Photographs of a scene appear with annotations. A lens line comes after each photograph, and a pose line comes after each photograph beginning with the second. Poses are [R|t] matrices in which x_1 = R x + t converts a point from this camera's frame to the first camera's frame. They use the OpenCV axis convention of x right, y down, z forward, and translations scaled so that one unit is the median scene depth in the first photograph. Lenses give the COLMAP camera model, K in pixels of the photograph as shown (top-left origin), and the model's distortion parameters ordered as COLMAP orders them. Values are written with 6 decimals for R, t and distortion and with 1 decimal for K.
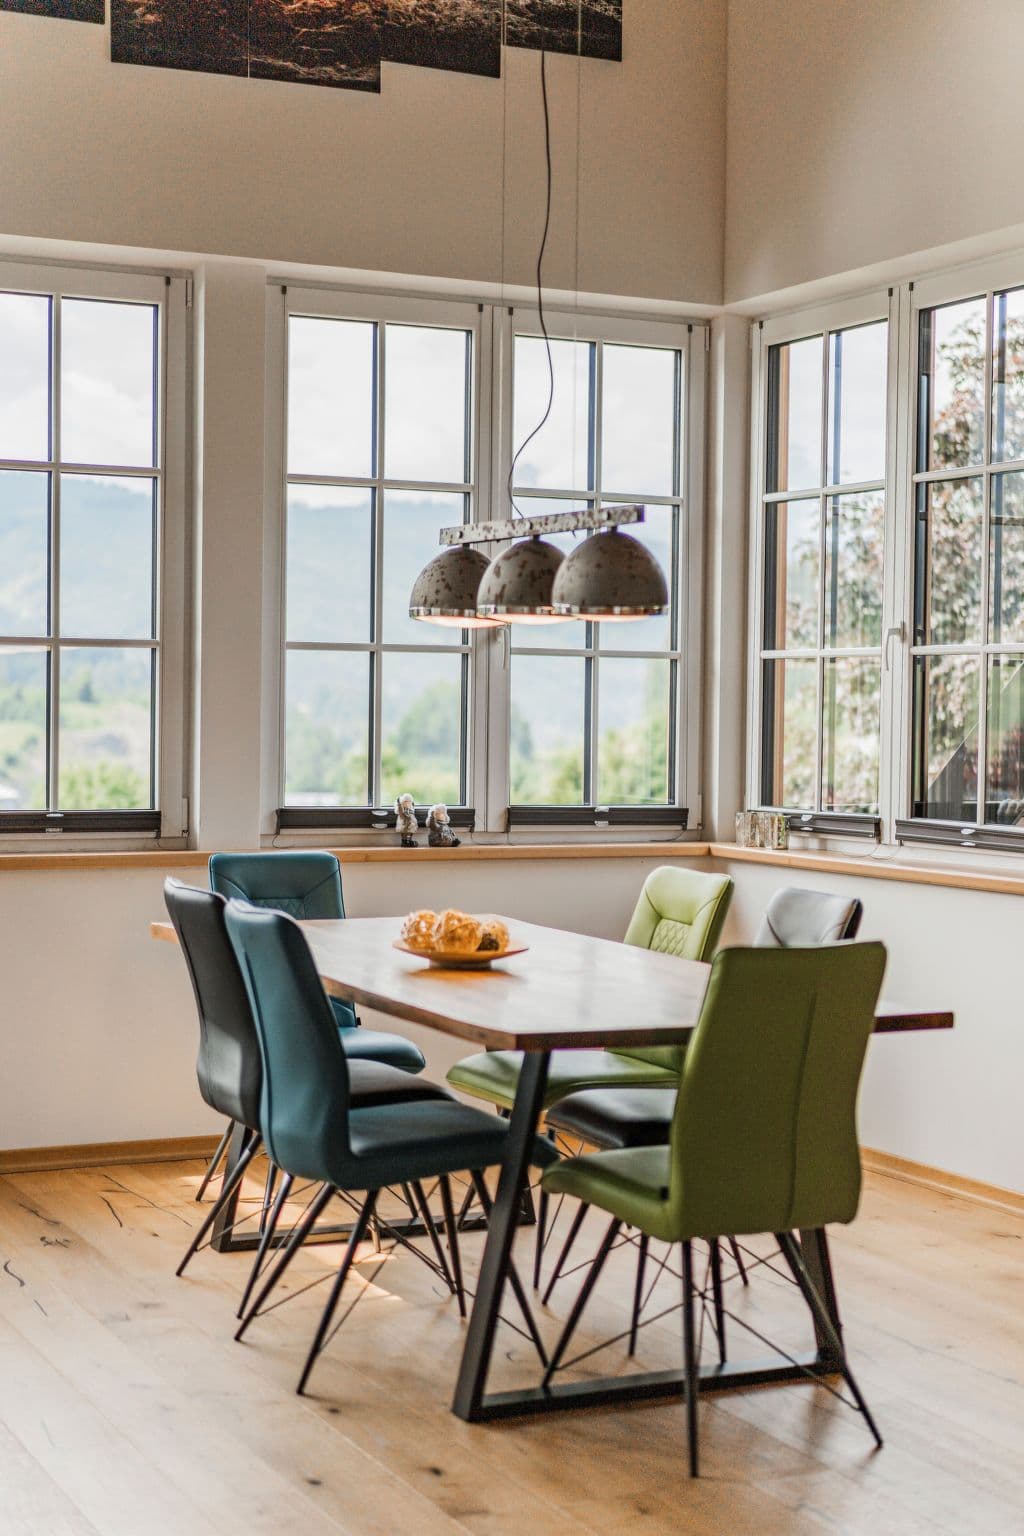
lens RADIAL K [[2430.9, 0, 512.0], [0, 2430.9, 768.0], [0, 0, 1]] dist [-0.019355, -0.061296]
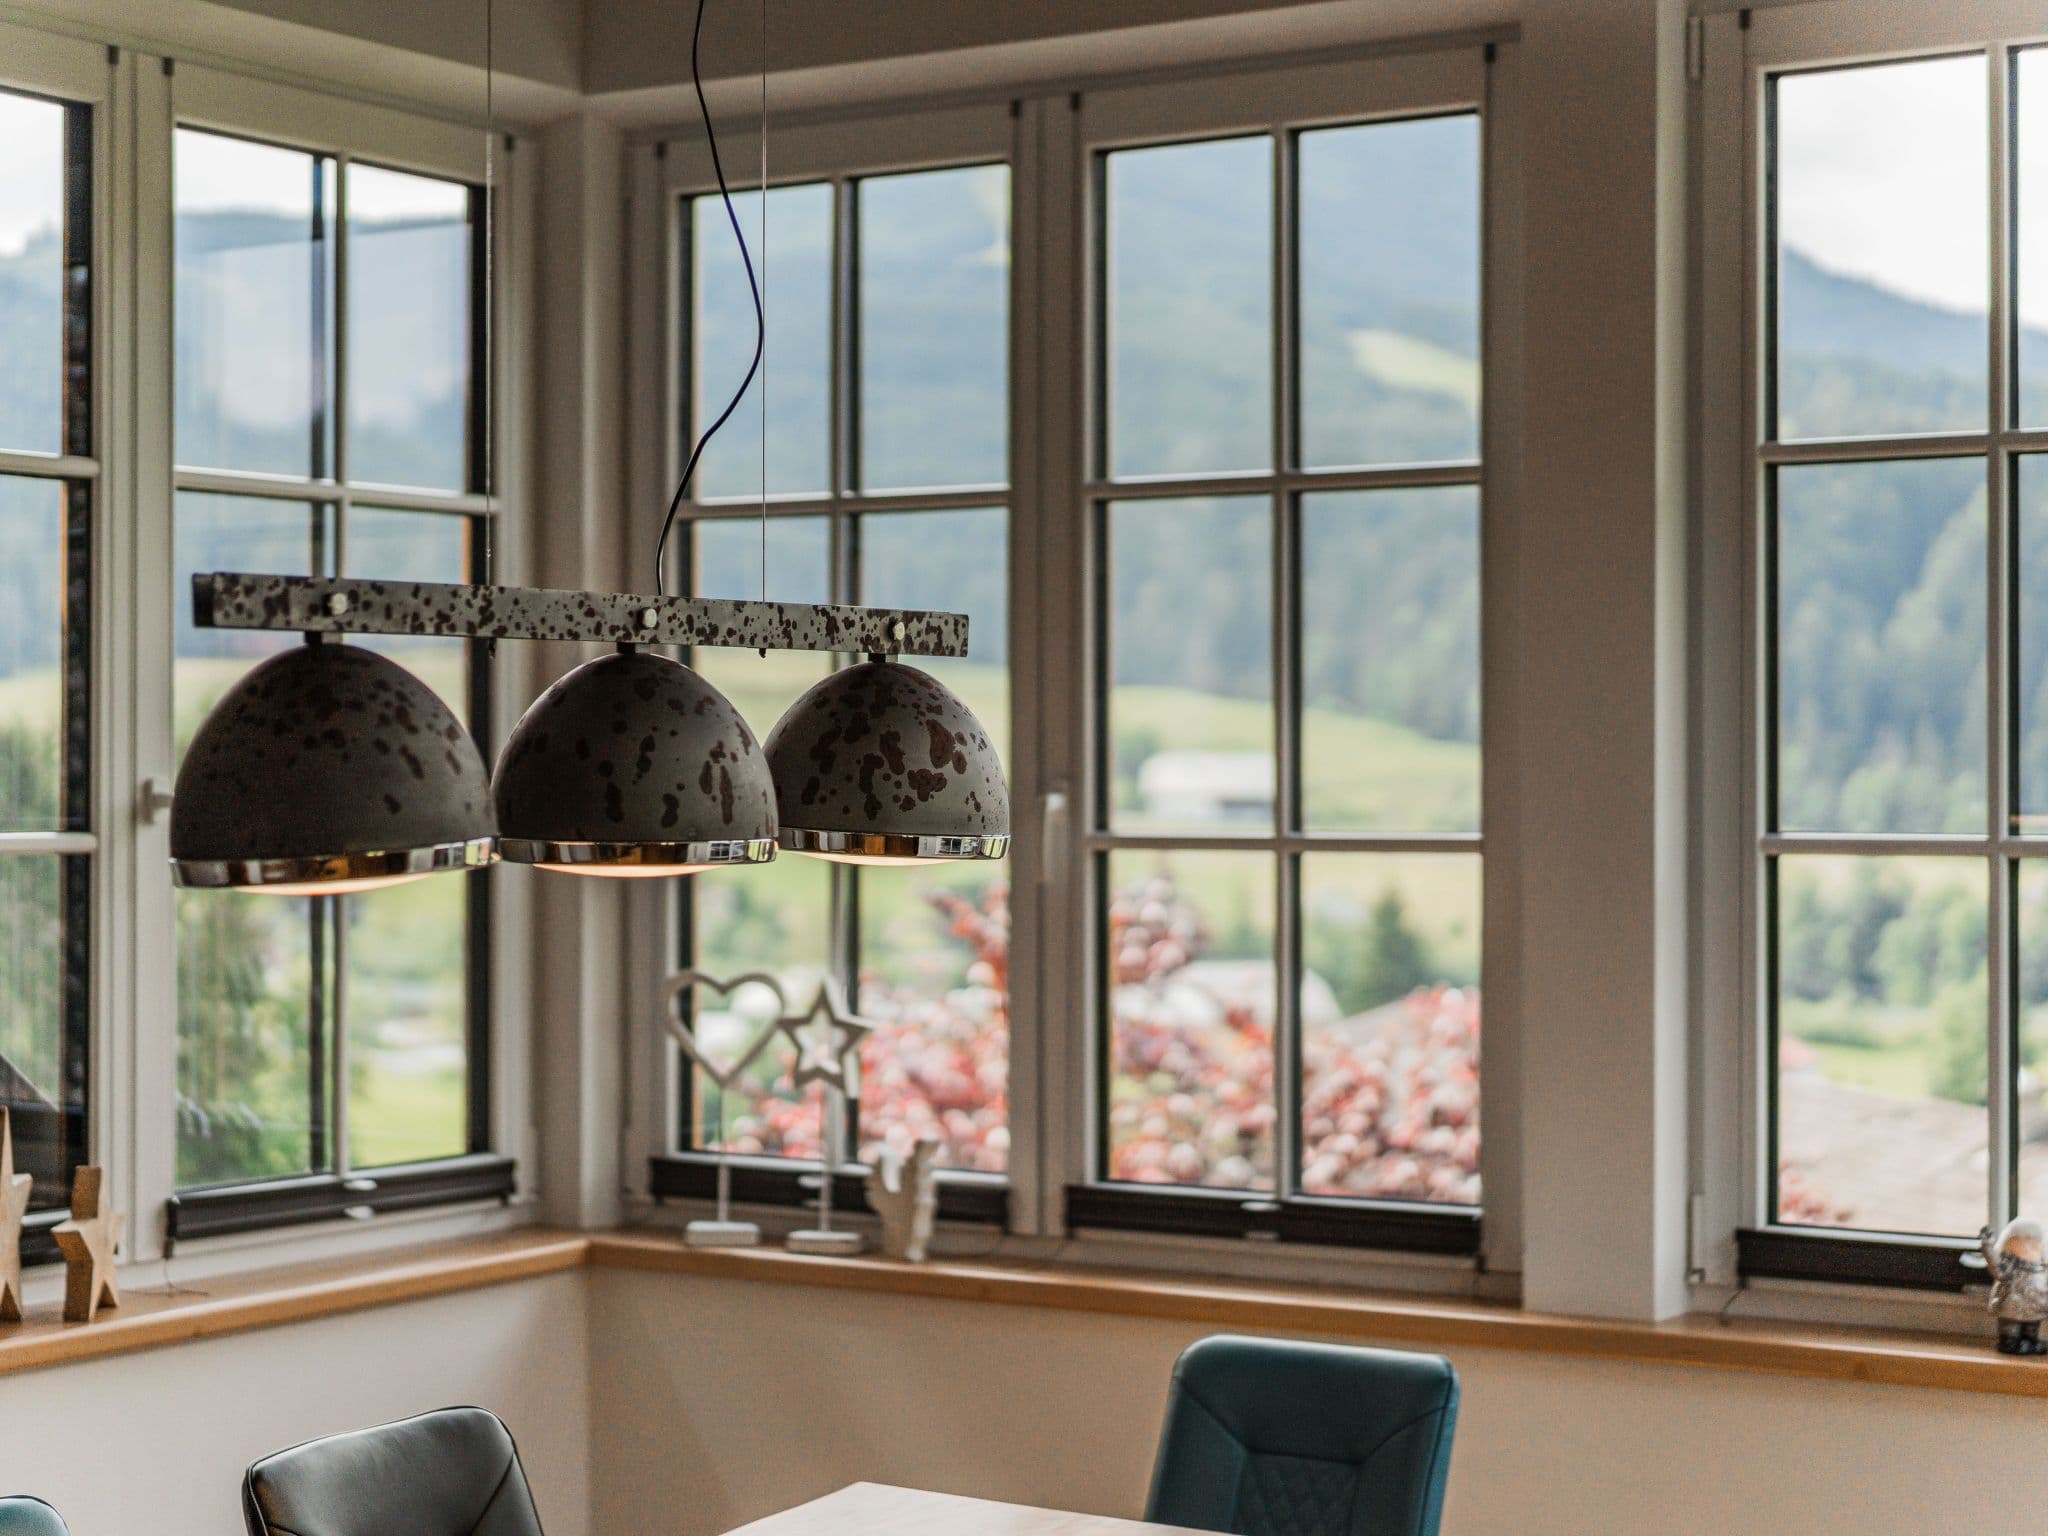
lens RADIAL K [[3624.0, 0, 1024.0], [0, 3624.0, 768.0], [0, 0, 1]] dist [-0.018598, 0.121617]
pose [[0.512075, -0.012297, -0.858853, 0.393848], [-0.014314, 0.999636, -0.022847, -0.048829], [0.858821, 0.023993, 0.511713, 0.573709]]
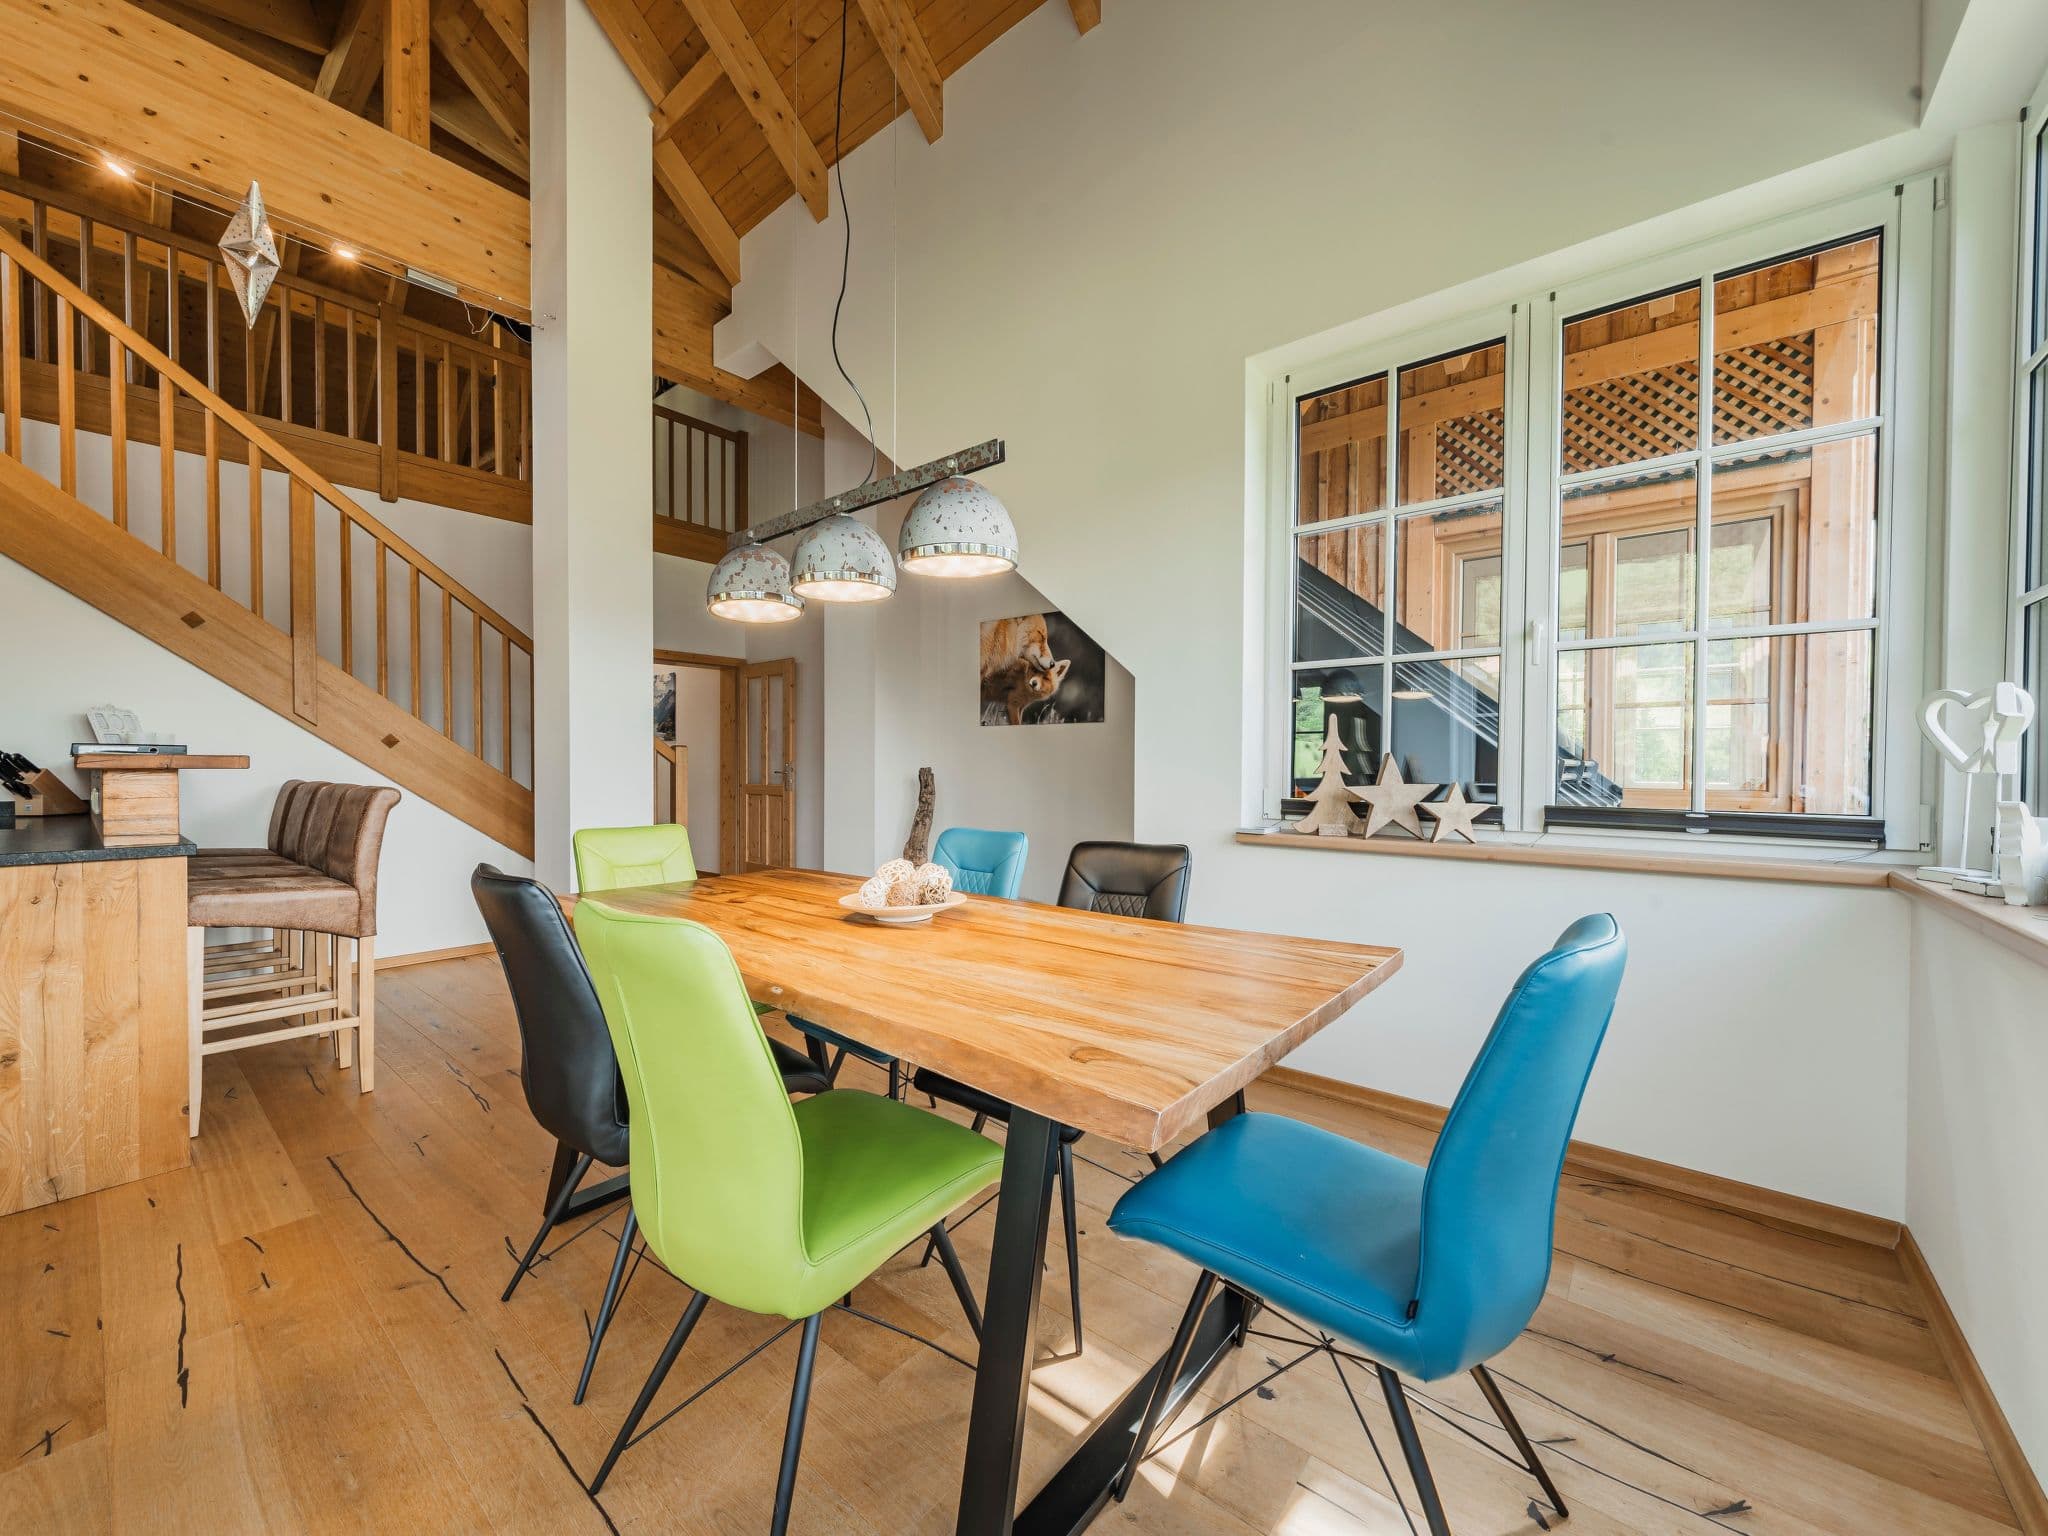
lens RADIAL K [[792.7, 0, 1018.3], [0, 792.7, 780.4], [0, 0, 1]] dist [0.000691, 0.000151]
pose [[-0.915418, -0.009507, -0.402393, 0.068083], [-0.026185, 0.999010, 0.035968, 0.003241], [0.401653, 0.043462, -0.914760, 1.003832]]
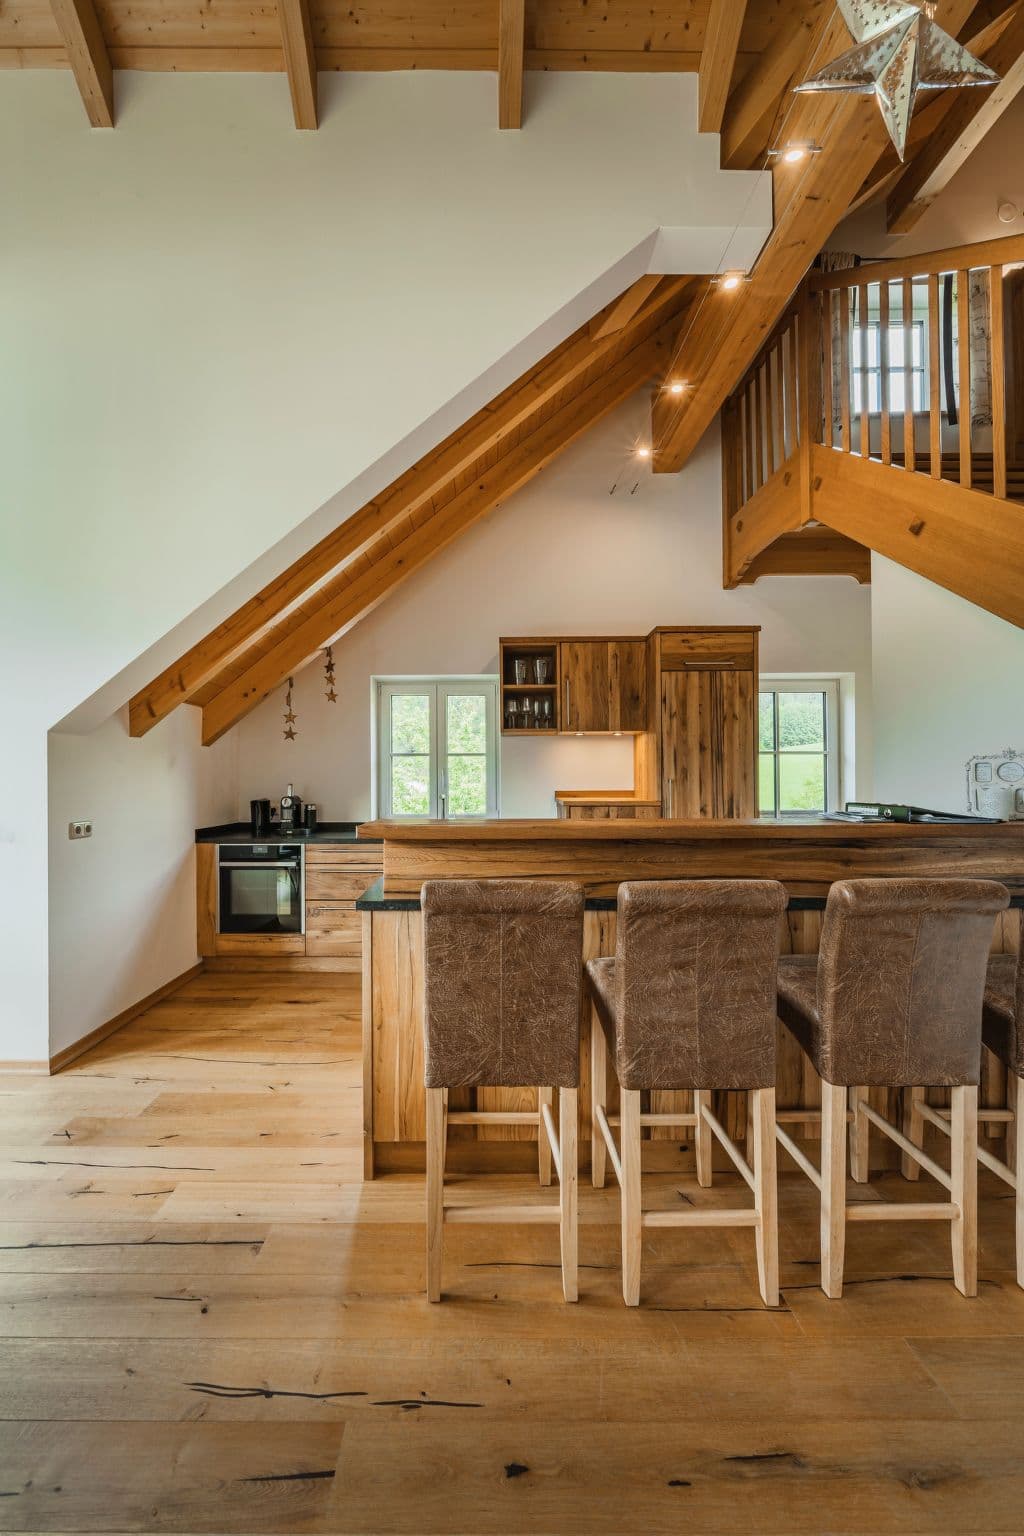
lens RADIAL K [[615.8, 0, 483.9], [0, 615.8, 784.1], [0, 0, 1]] dist [0.023335, -0.000020]
pose [[0.449932, -0.018625, 0.892868, 0.013255], [0.032594, 0.999459, 0.004423, -0.004055], [-0.892468, 0.027112, 0.450296, 0.413084]]
